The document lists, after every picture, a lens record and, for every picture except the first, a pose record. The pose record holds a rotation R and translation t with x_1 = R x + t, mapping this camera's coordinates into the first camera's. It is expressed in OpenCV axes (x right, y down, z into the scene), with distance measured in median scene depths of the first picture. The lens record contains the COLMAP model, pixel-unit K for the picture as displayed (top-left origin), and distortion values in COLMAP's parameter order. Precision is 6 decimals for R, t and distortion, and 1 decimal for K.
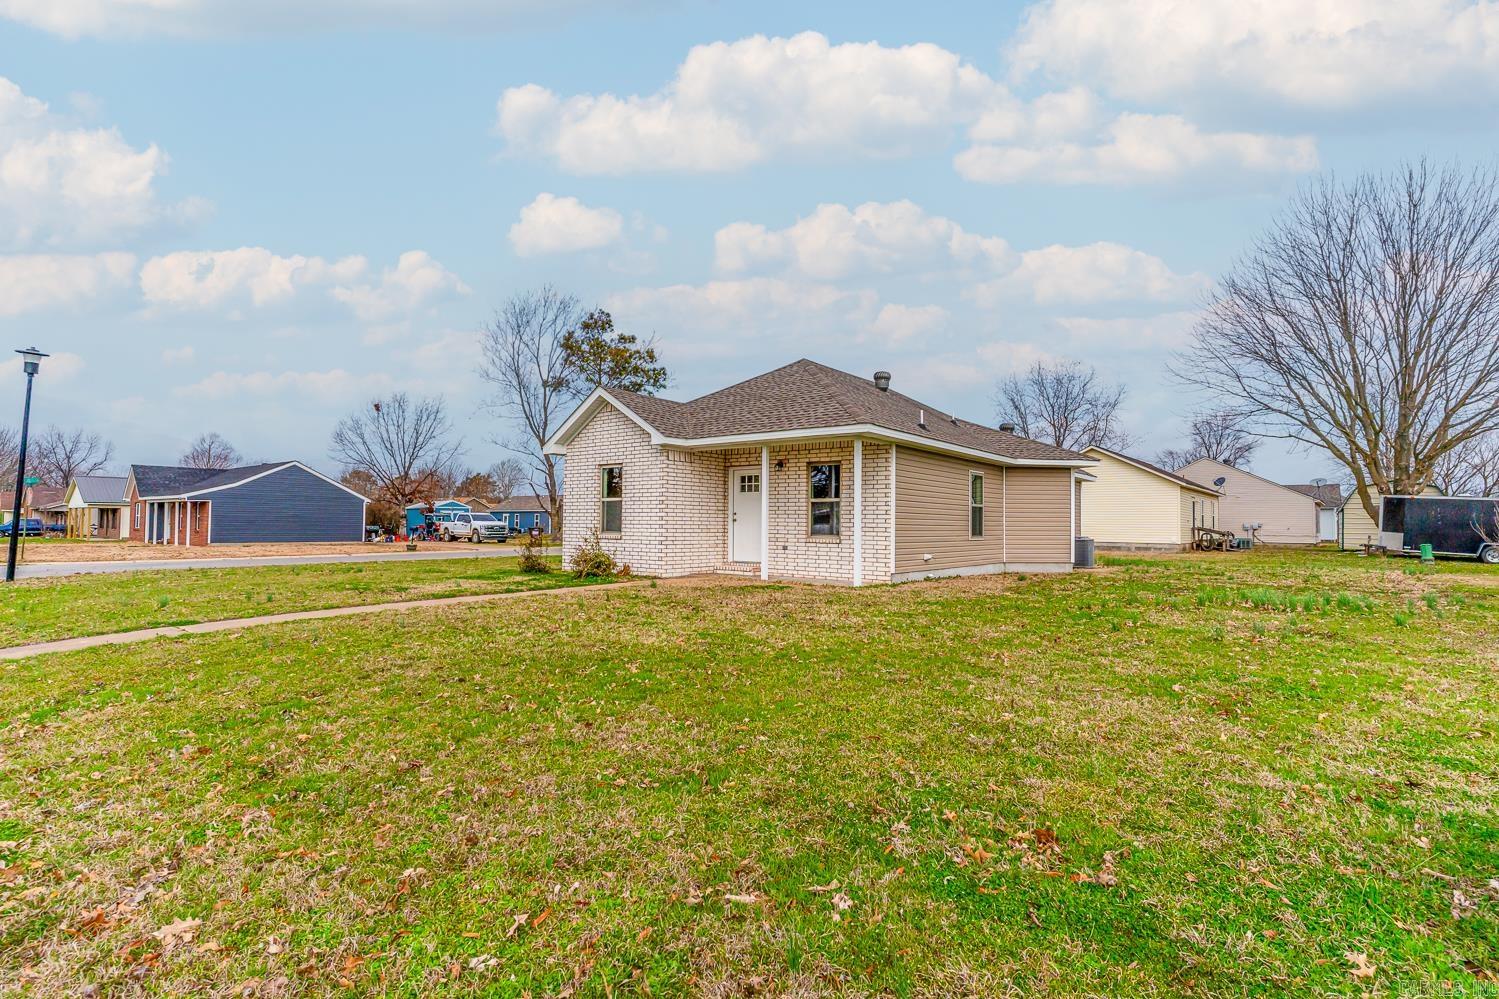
lens RADIAL K [[714.4, 0, 747.5], [0, 714.4, 499.8], [0, 0, 1]] dist [0.003675, -0.000717]
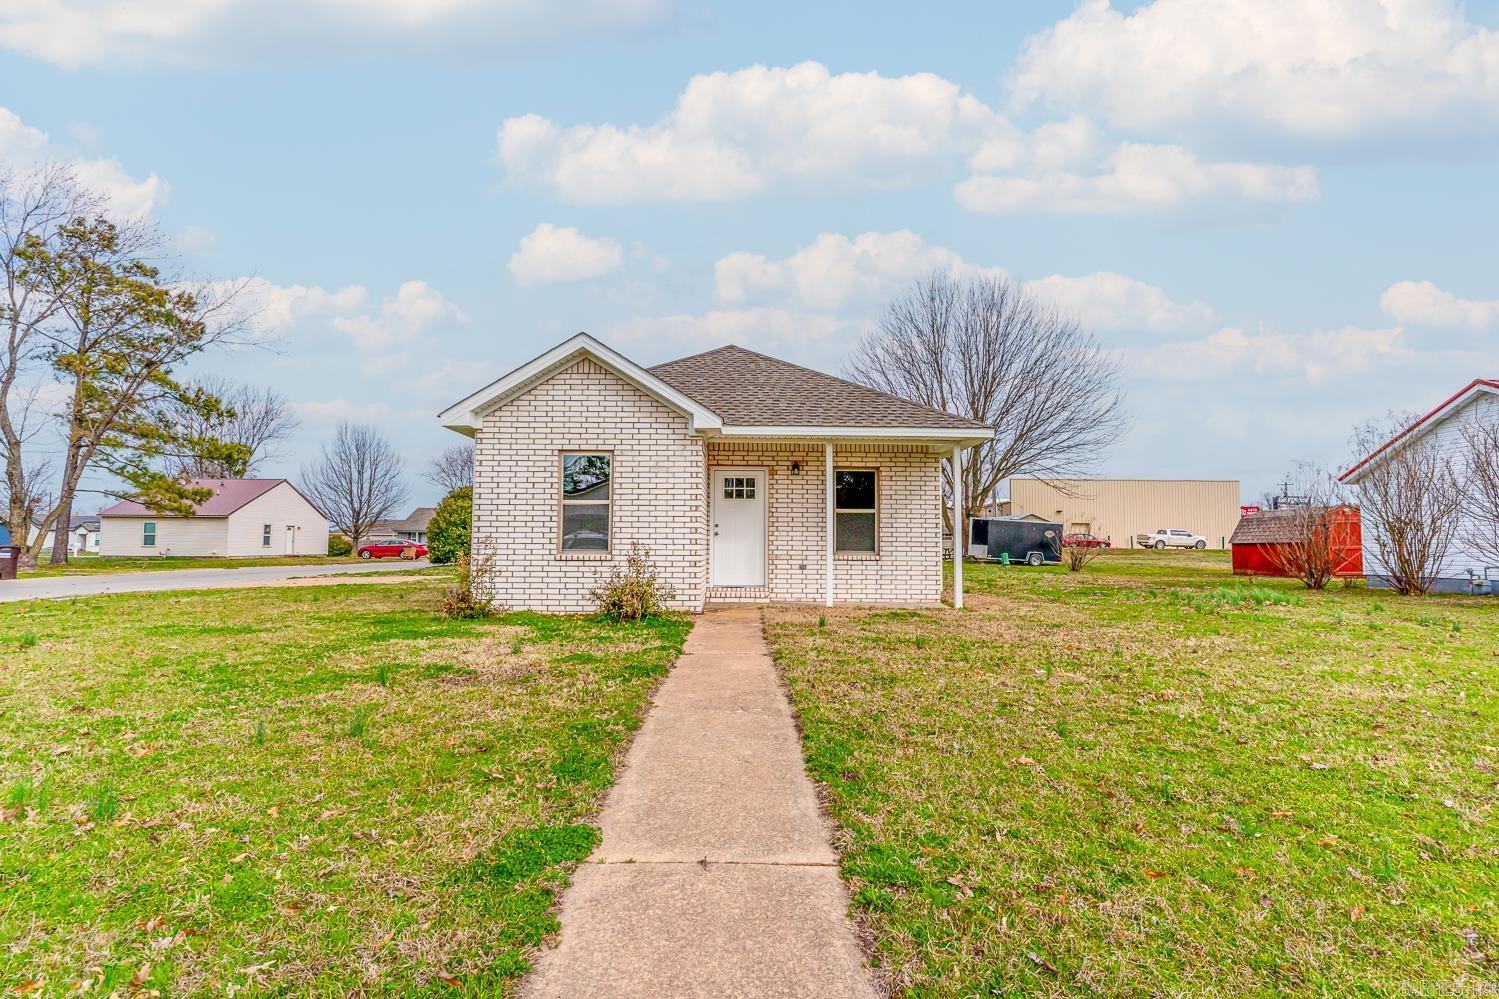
lens RADIAL K [[708.0, 0, 747.7], [0, 708.0, 502.7], [0, 0, 1]] dist [-0.002960, -0.000374]
pose [[0.771891, 0.032204, 0.634939, -0.410876], [-0.019918, 0.999451, -0.026478, 0.011957], [-0.635443, 0.007791, 0.772108, 0.316765]]
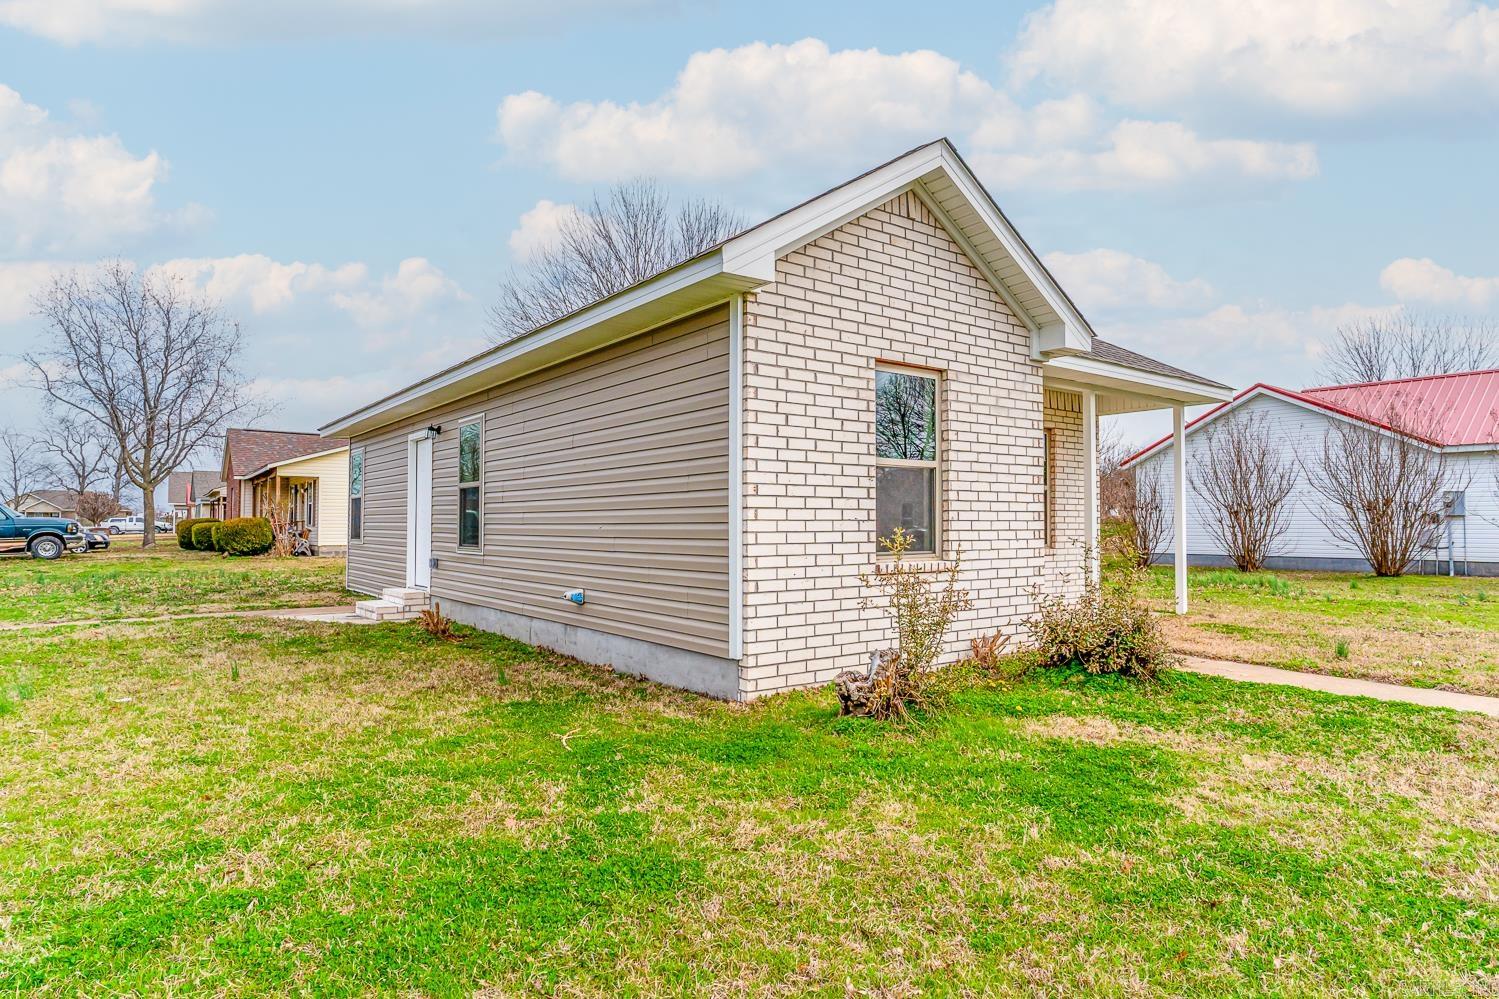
lens RADIAL K [[842.7, 0, 749.5], [0, 842.7, 499.5], [0, 0, 1]] dist [0.000097, 0.001863]
pose [[0.237505, 0.018445, 0.971211, -0.512937], [-0.029896, 0.999485, -0.011671, 0.020700], [-0.970926, -0.026264, 0.237934, 0.805480]]
